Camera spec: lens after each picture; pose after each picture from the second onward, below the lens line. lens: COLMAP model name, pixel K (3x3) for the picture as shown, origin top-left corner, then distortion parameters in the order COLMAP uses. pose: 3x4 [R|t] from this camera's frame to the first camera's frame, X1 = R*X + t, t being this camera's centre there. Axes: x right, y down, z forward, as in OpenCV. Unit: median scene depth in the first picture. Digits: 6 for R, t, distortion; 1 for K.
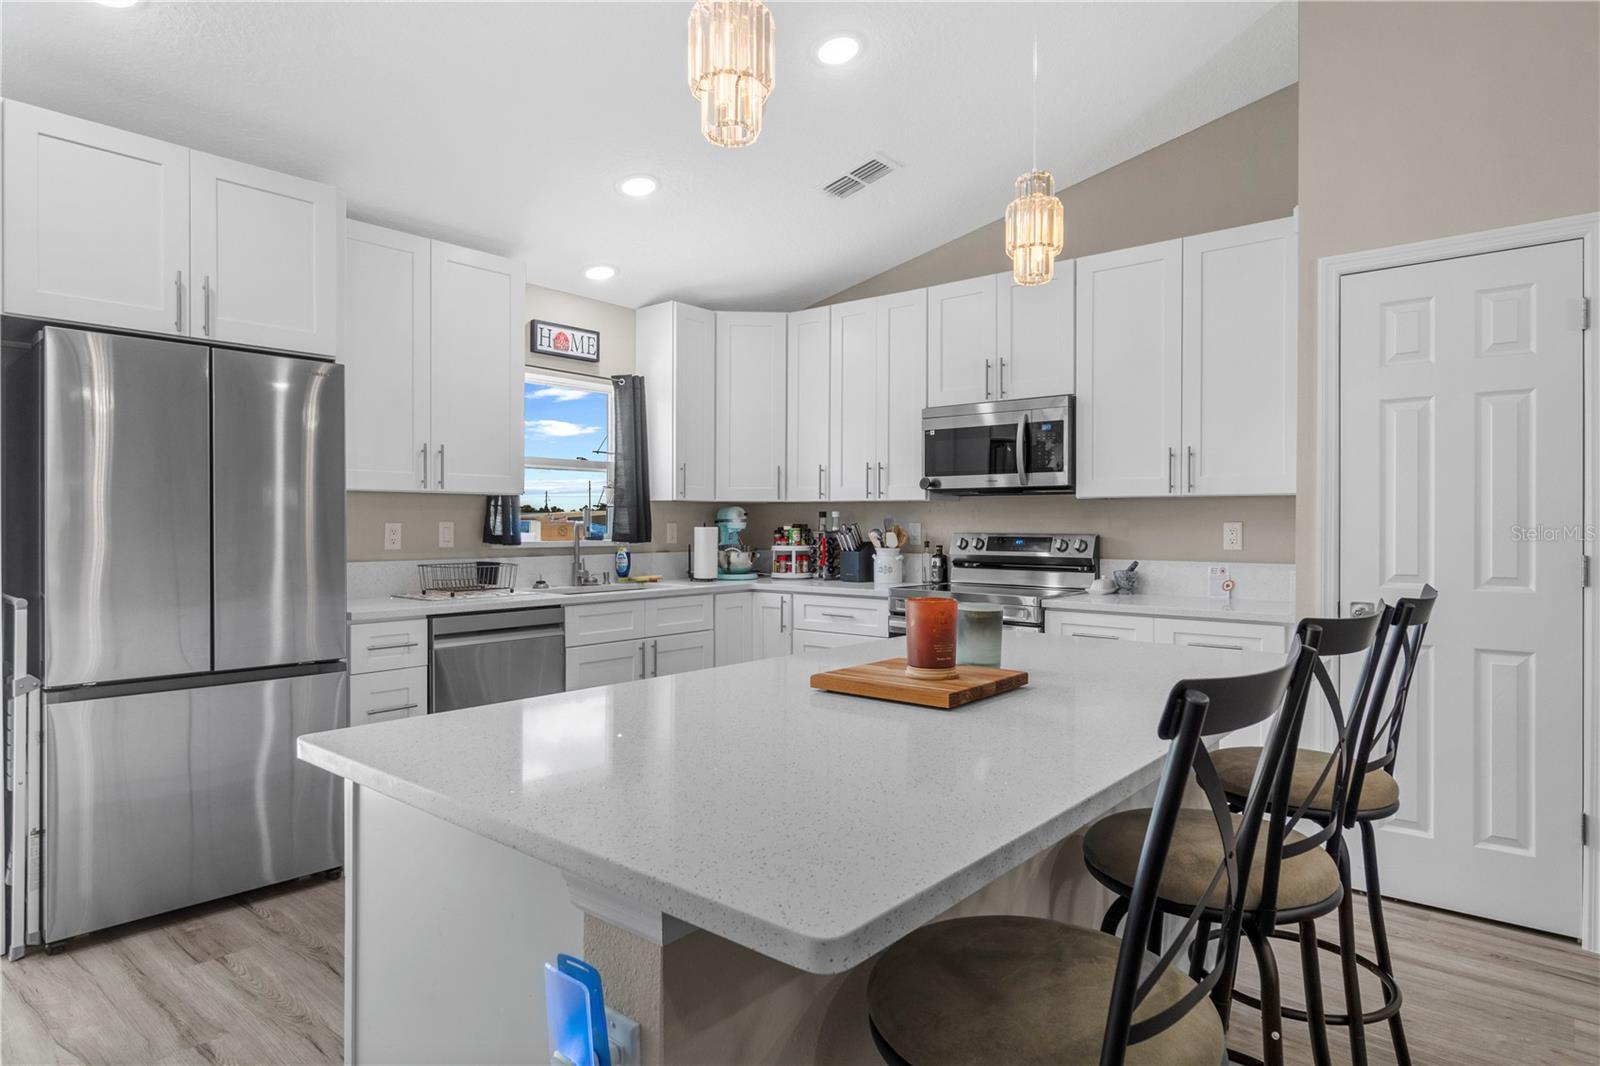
lens RADIAL K [[908.5, 0, 794.6], [0, 908.5, 529.3], [0, 0, 1]] dist [0.001403, 0.000526]
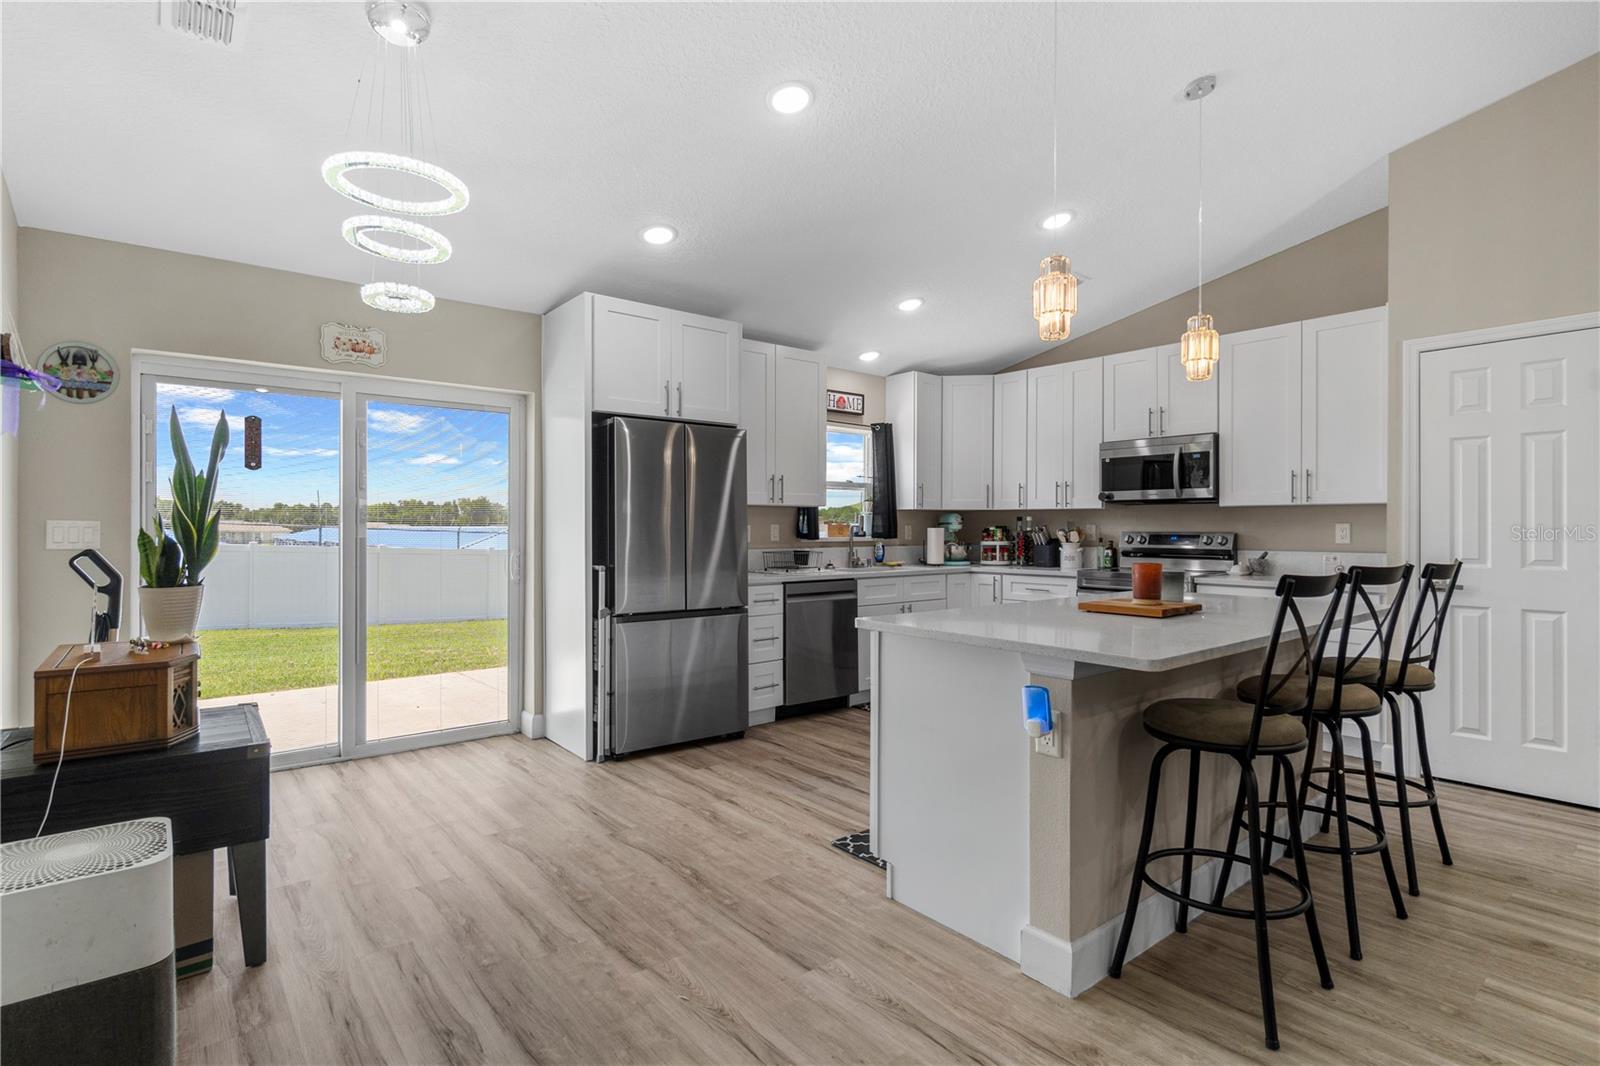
lens RADIAL K [[784.6, 0, 792.2], [0, 784.6, 528.2], [0, 0, 1]] dist [0.000633, -0.000562]
pose [[0.983205, -0.001345, -0.182502, -0.102042], [0.000325, 0.999984, -0.005620, 0.005030], [0.182507, 0.005466, 0.983189, -0.270047]]
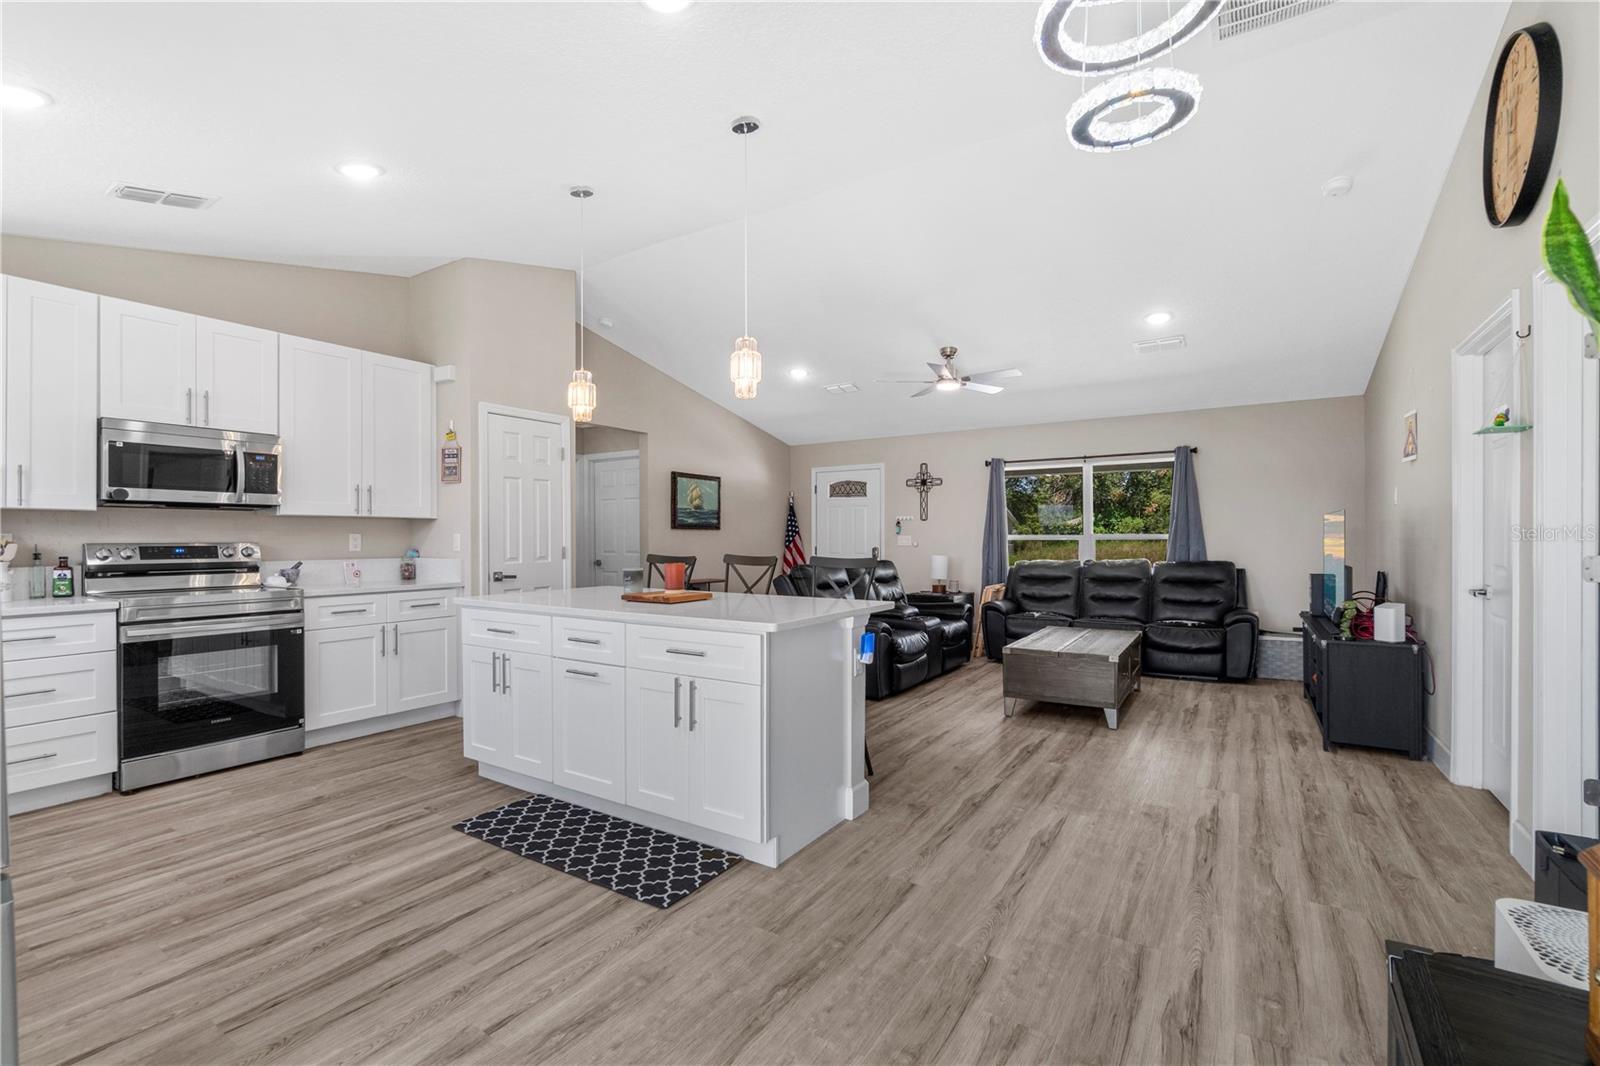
lens RADIAL K [[698.4, 0, 792.8], [0, 698.4, 538.7], [0, 0, 1]] dist [-0.004087, -0.000063]
pose [[-0.130501, -0.004173, 0.991439, -0.681811], [0.007231, 0.999961, 0.005160, 0.000339], [-0.991422, 0.007842, -0.130466, 0.343202]]
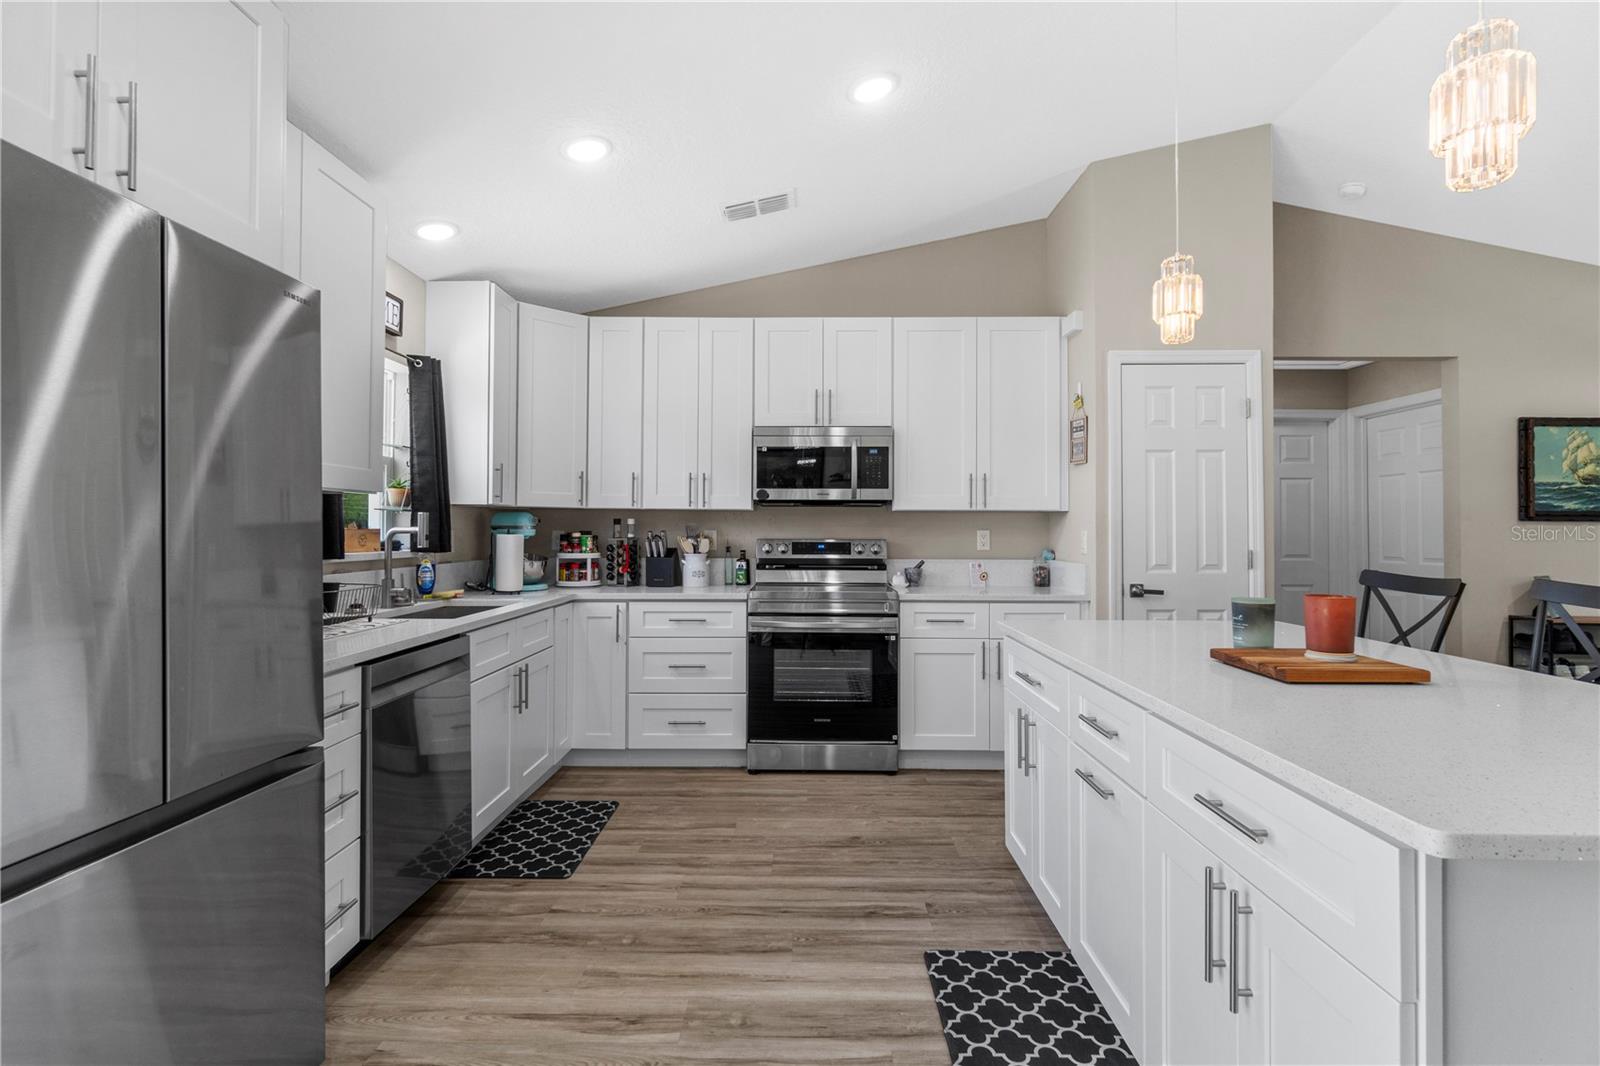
lens RADIAL K [[762.6, 0, 794.8], [0, 762.6, 519.7], [0, 0, 1]] dist [-0.001998, 0.000026]
pose [[0.775056, 0.008708, 0.631833, -0.389541], [0.002764, 0.999849, -0.017171, -0.003656], [-0.631887, 0.015055, 0.774915, 0.244034]]
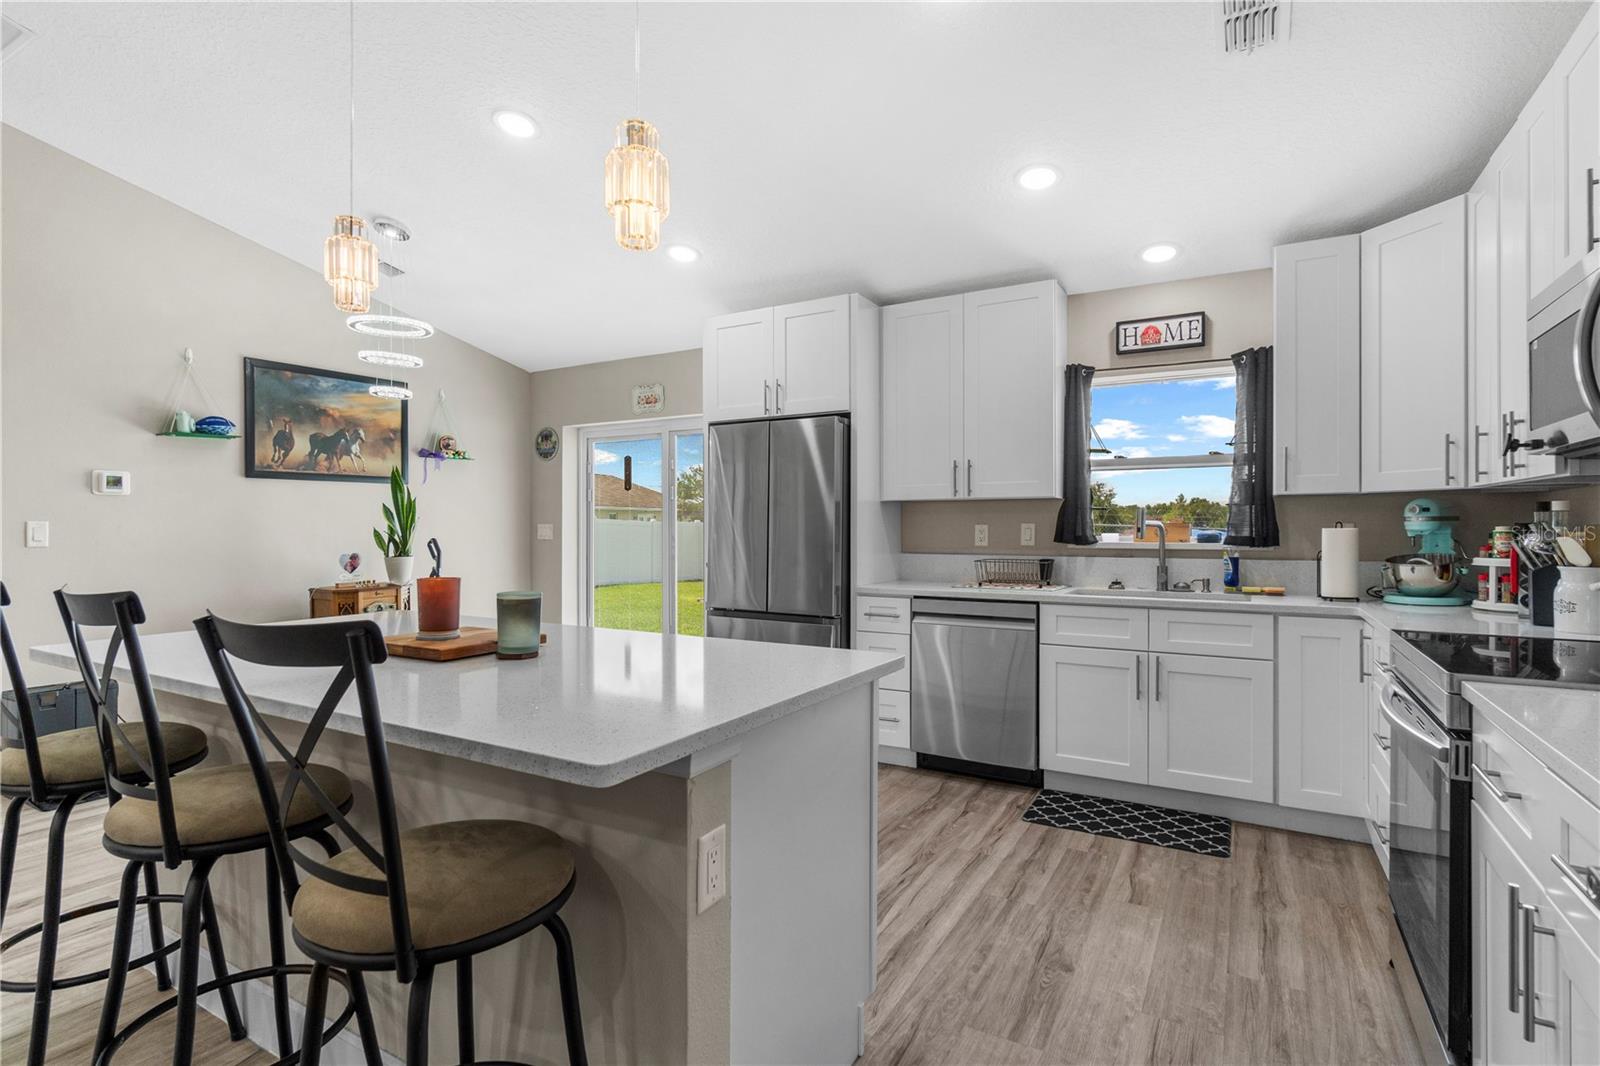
lens RADIAL K [[784.6, 0, 792.2], [0, 784.6, 528.2], [0, 0, 1]] dist [0.000633, -0.000562]
pose [[0.173039, -0.001869, -0.984913, 0.496107], [-0.006390, 0.999975, -0.003020, 0.002416], [0.984894, 0.006816, 0.173023, 0.482433]]
